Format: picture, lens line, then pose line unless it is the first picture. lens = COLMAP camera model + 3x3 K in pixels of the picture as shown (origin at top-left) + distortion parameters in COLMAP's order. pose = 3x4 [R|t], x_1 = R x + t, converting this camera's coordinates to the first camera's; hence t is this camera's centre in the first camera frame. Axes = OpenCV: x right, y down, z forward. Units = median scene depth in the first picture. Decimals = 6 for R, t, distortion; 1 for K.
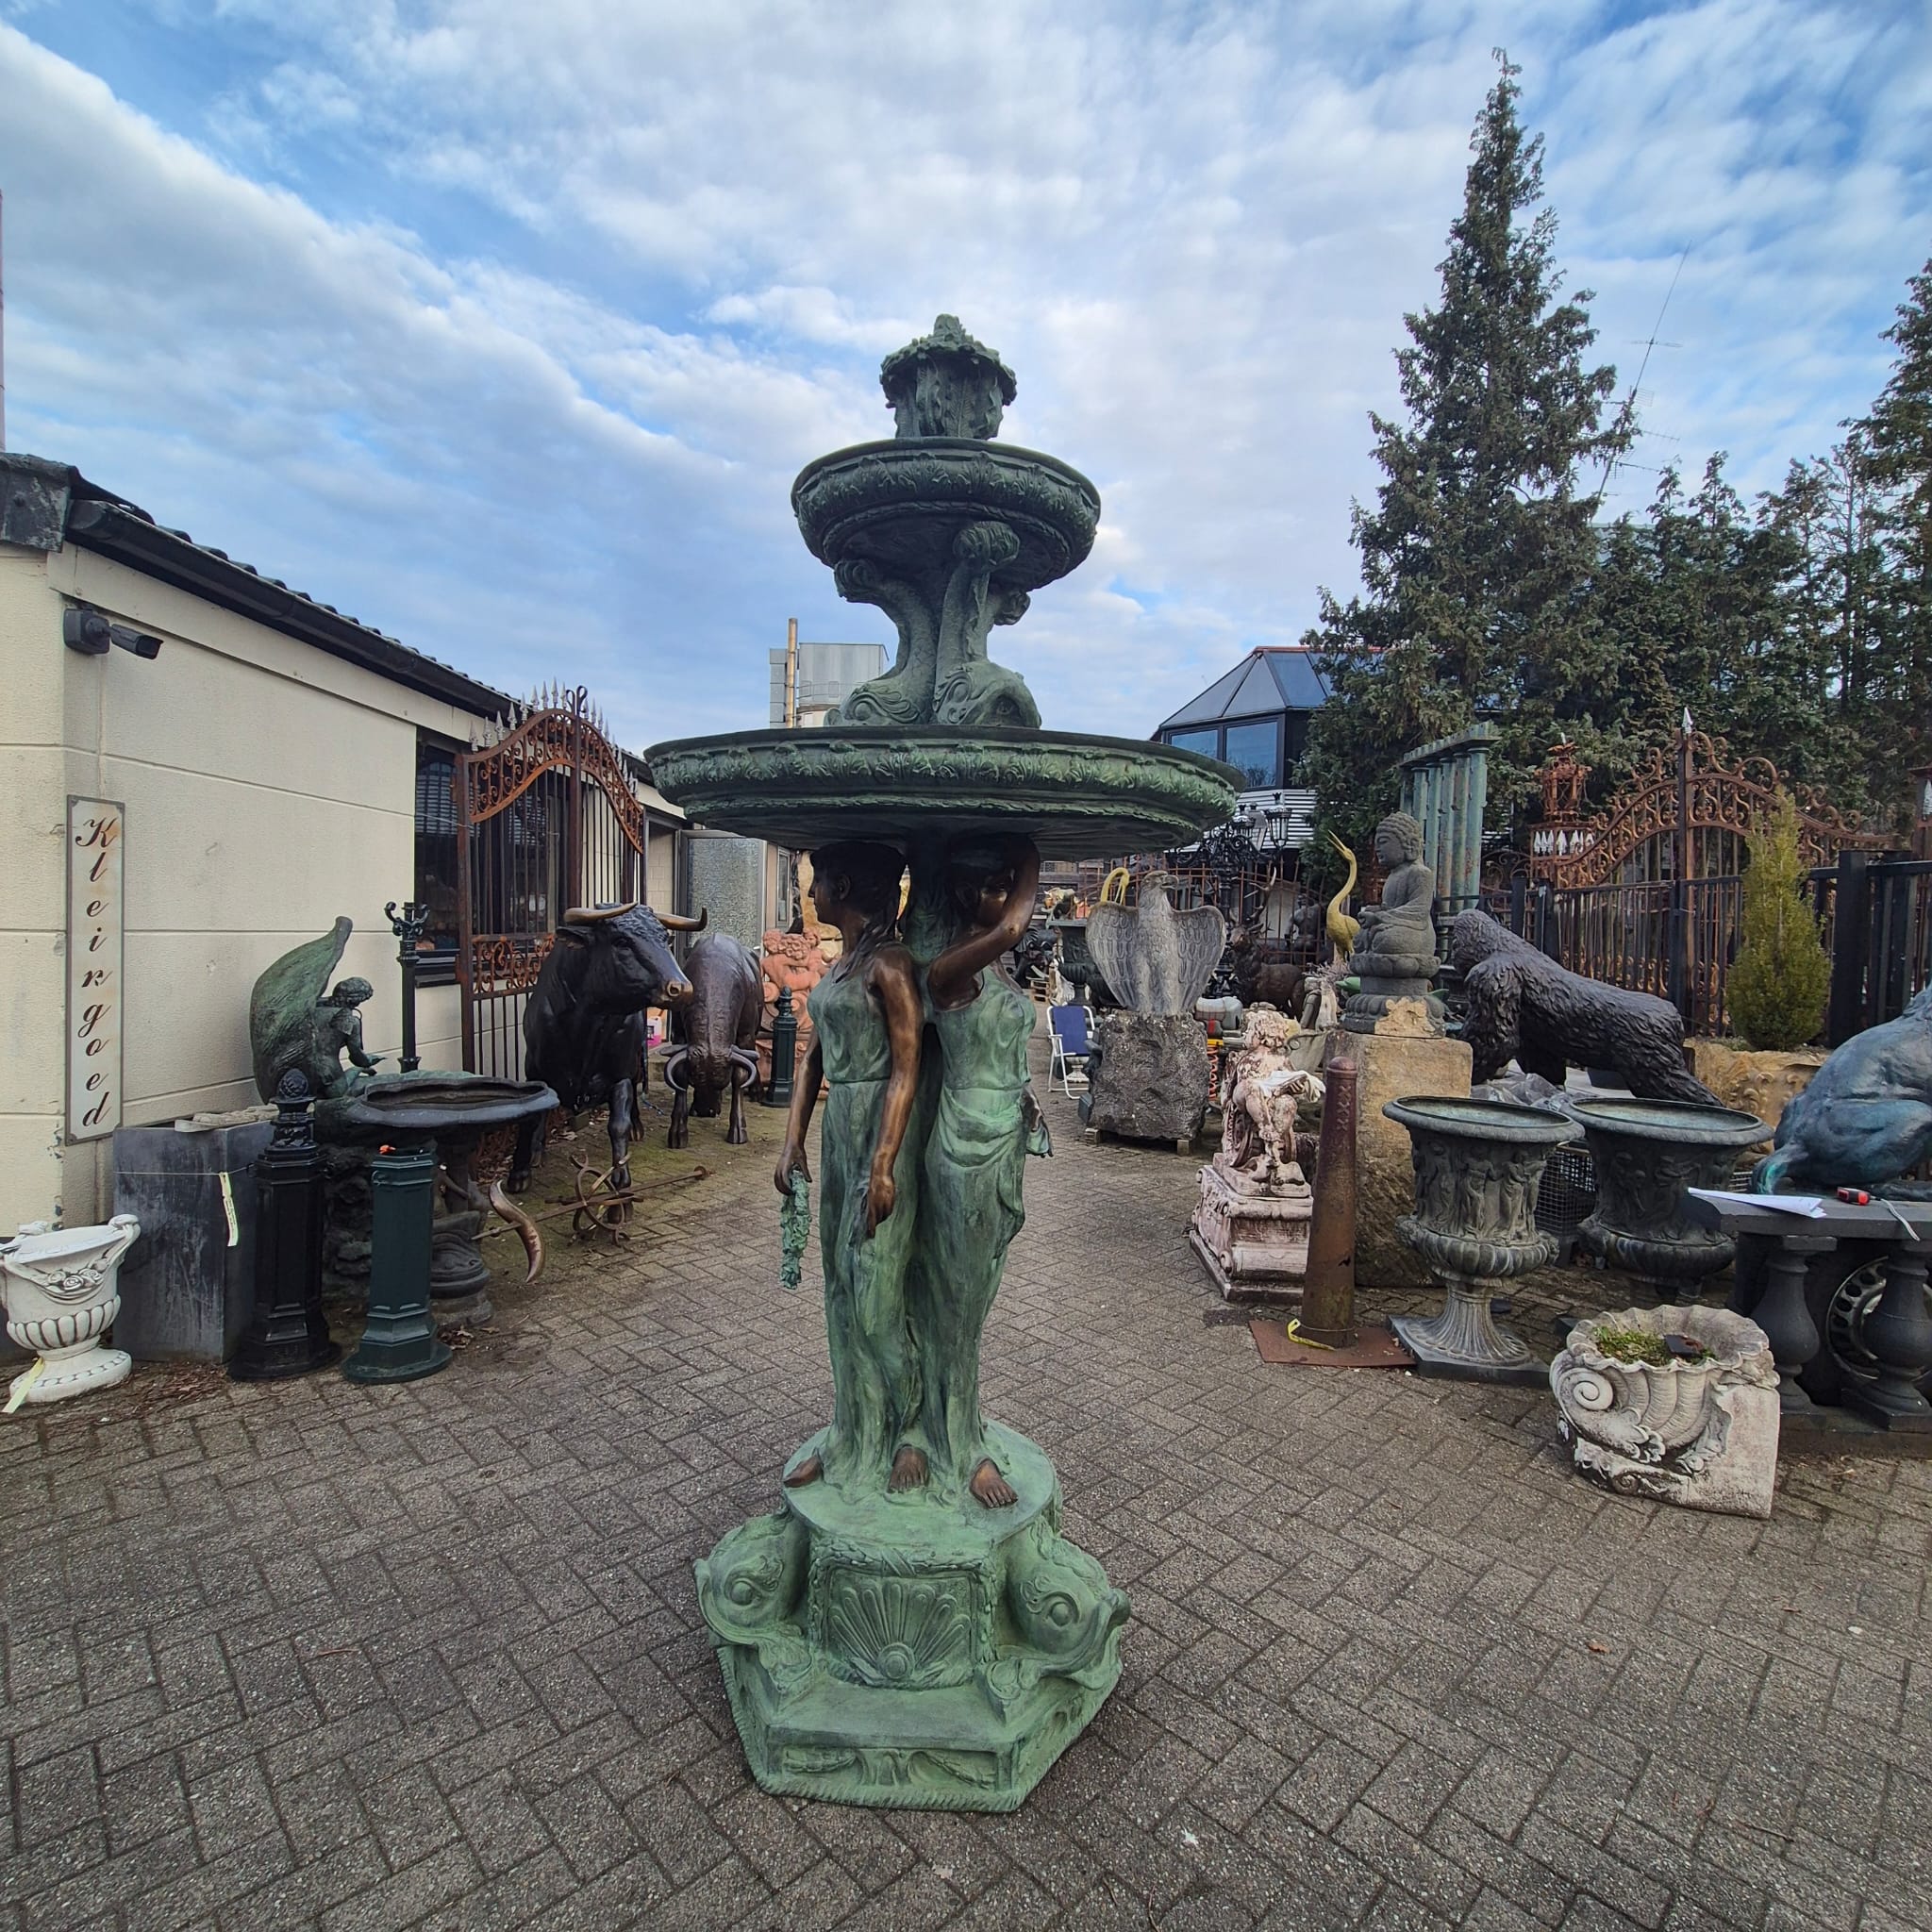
lens RADIAL K [[1048.5, 0, 965.4], [0, 1048.5, 951.9], [0, 0, 1]] dist [-0.000615, -0.000330]
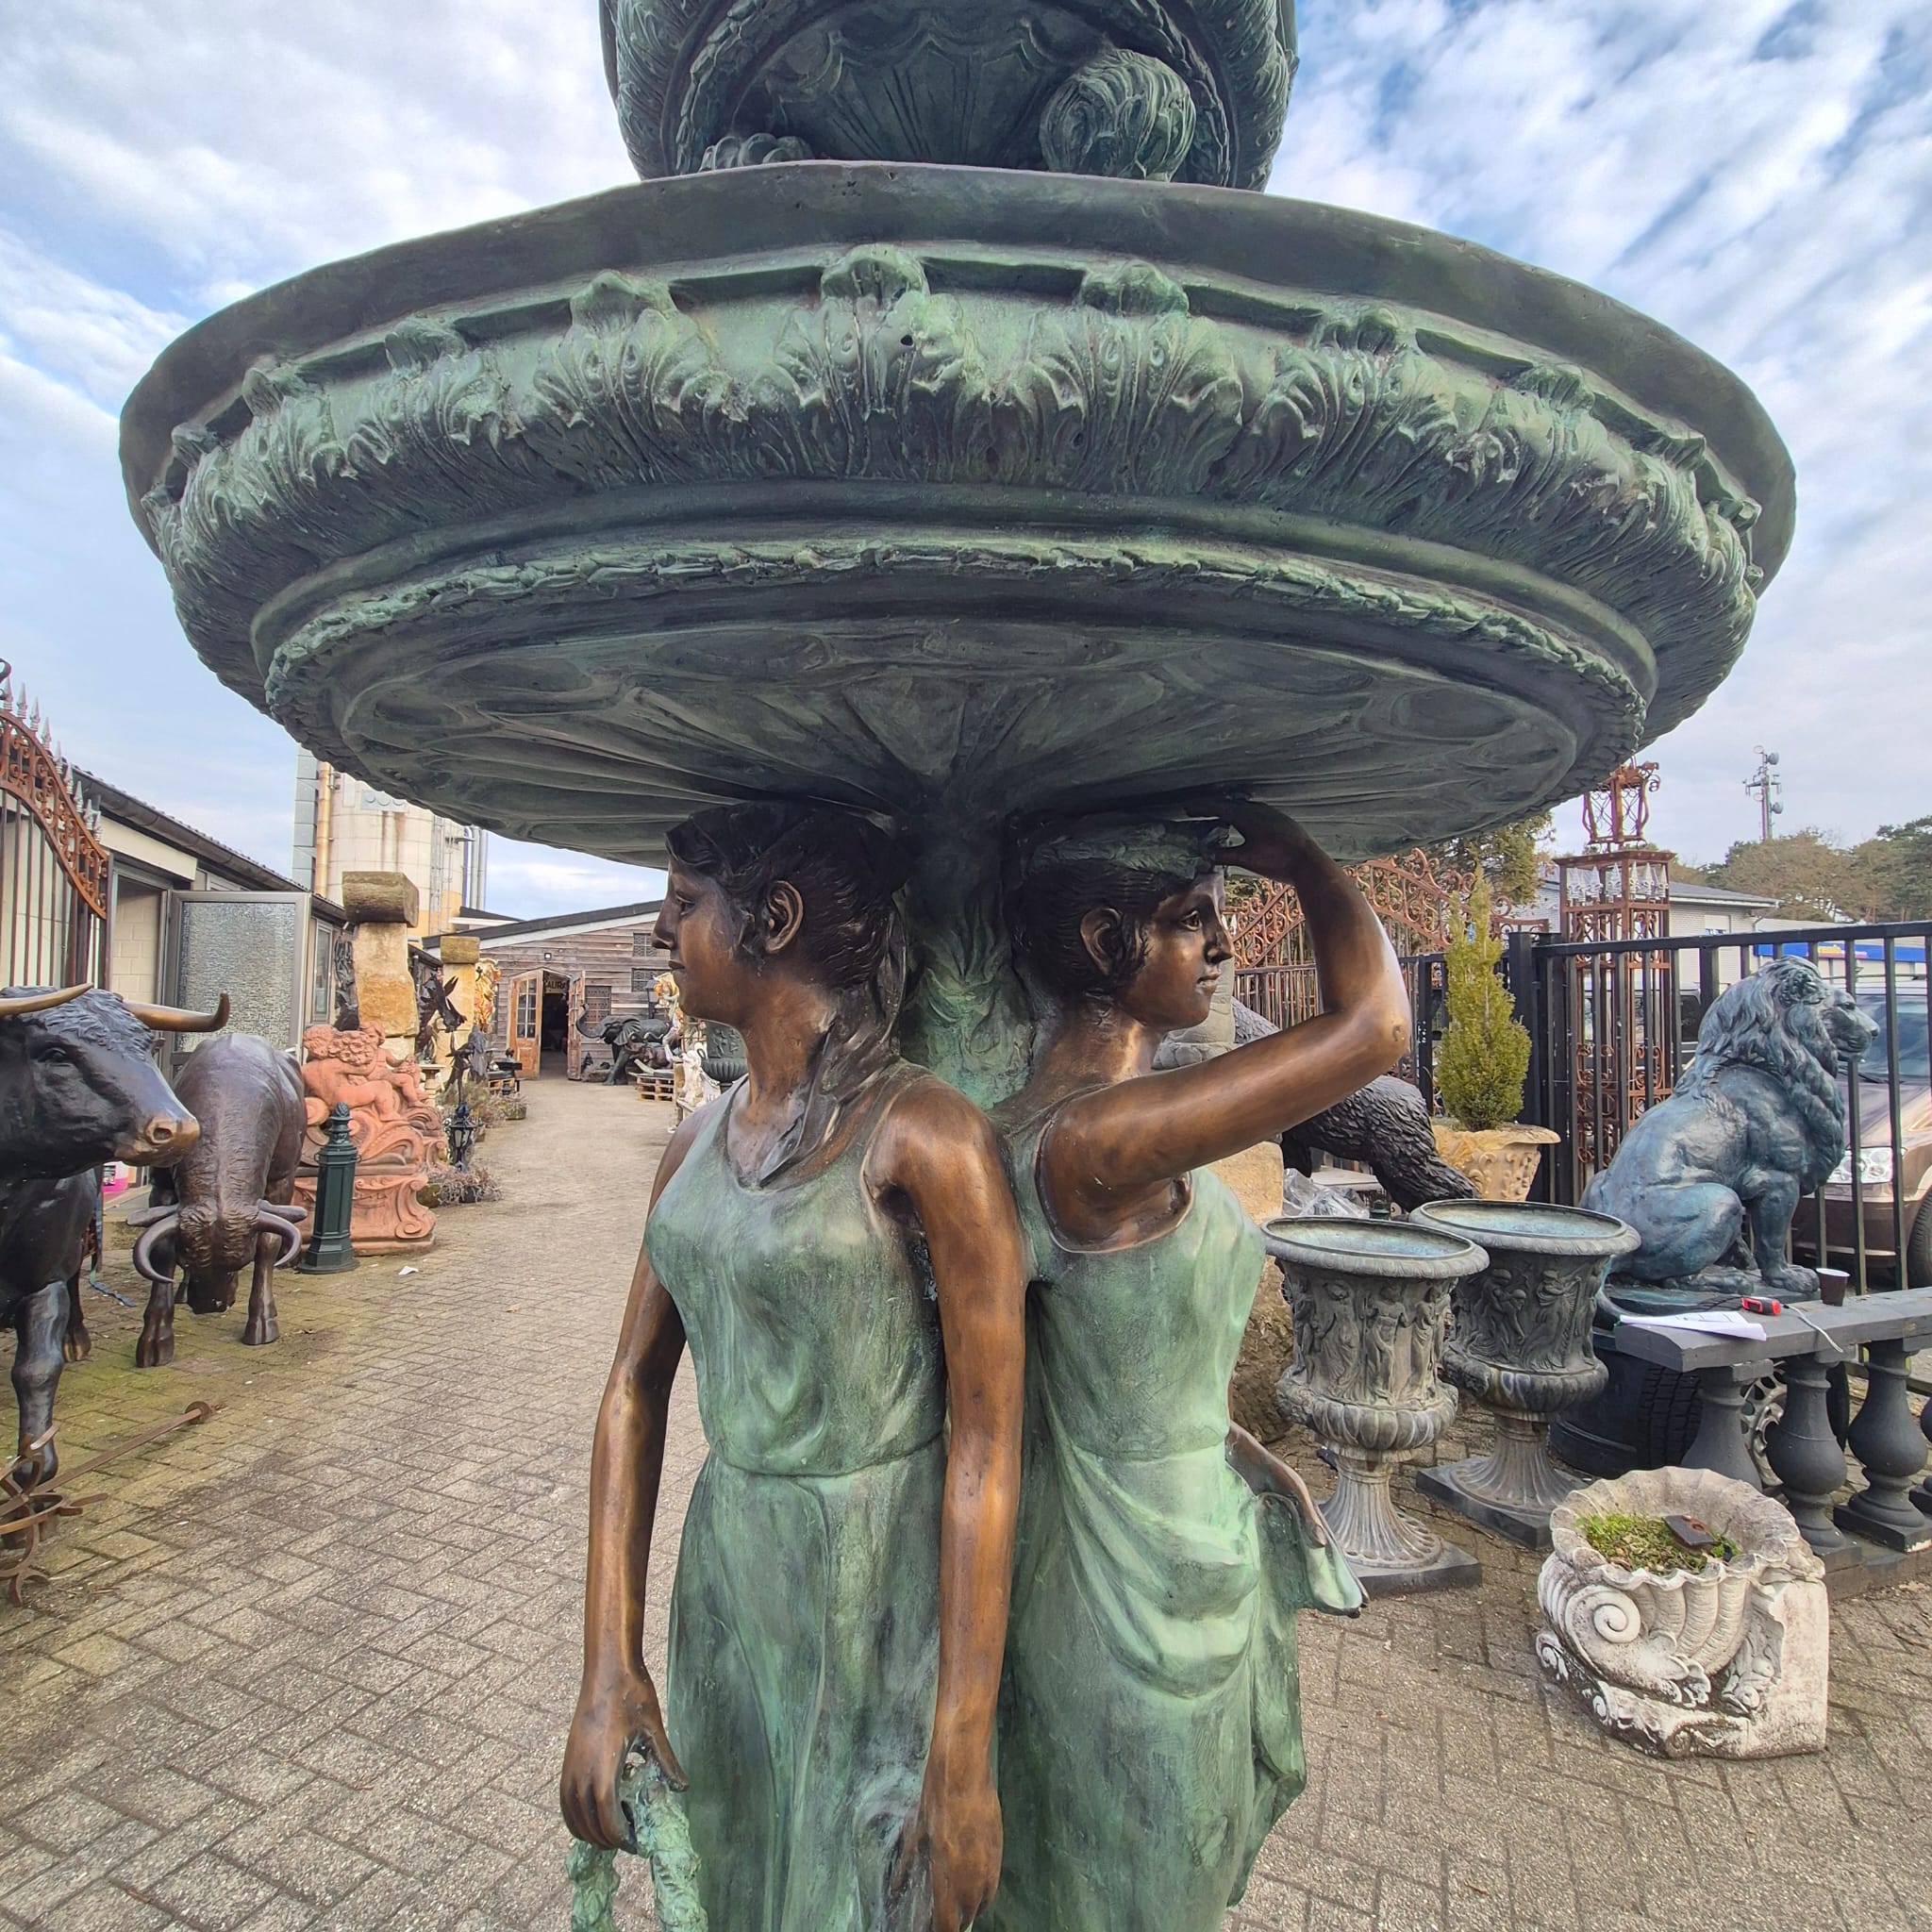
lens RADIAL K [[1051.7, 0, 964.9], [0, 1051.7, 954.6], [0, 0, 1]] dist [0.003711, -0.000777]
pose [[0.925892, 0.007440, 0.377716, -0.079345], [0.022842, 0.996874, -0.075629, -0.008004], [-0.377098, 0.078652, 0.922828, 0.258274]]
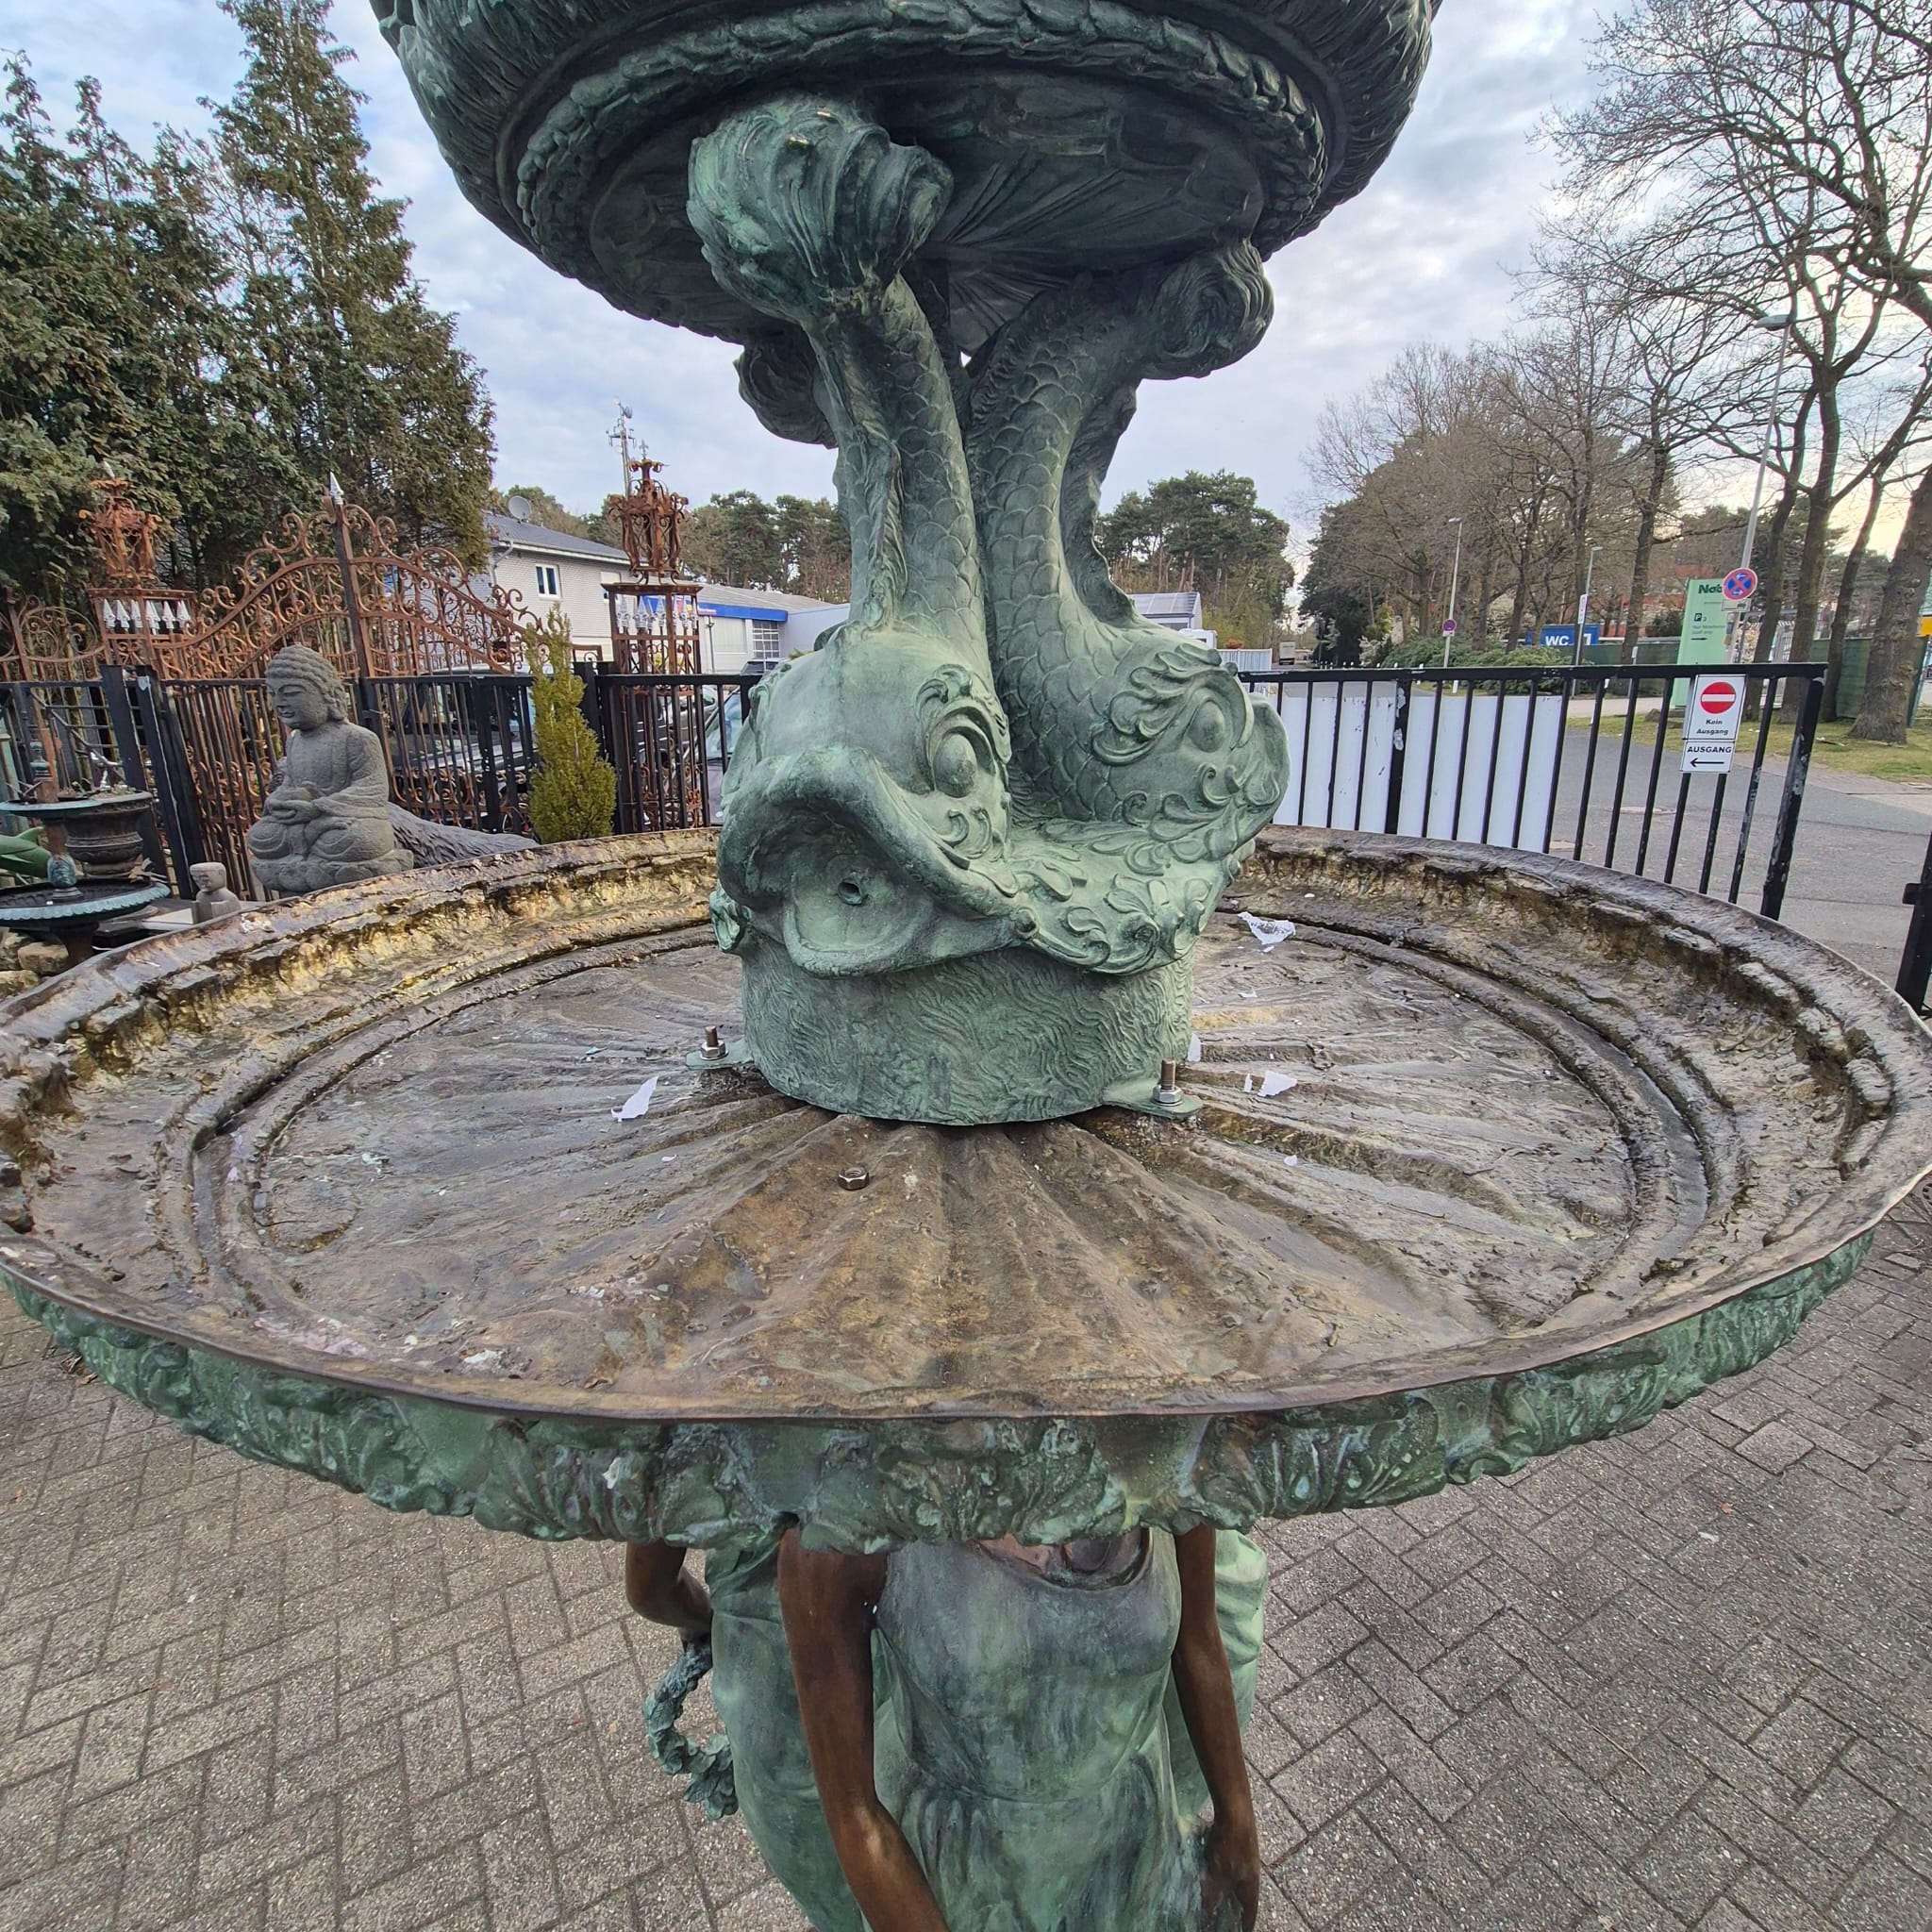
lens RADIAL K [[1054.3, 0, 976.8], [0, 1054.3, 956.0], [0, 0, 1]] dist [-0.001375, 0.001569]
pose [[0.230957, -0.285520, 0.930128, -0.163486], [0.040023, 0.957952, 0.284123, -0.110302], [-0.972141, -0.028394, 0.232673, 0.389525]]
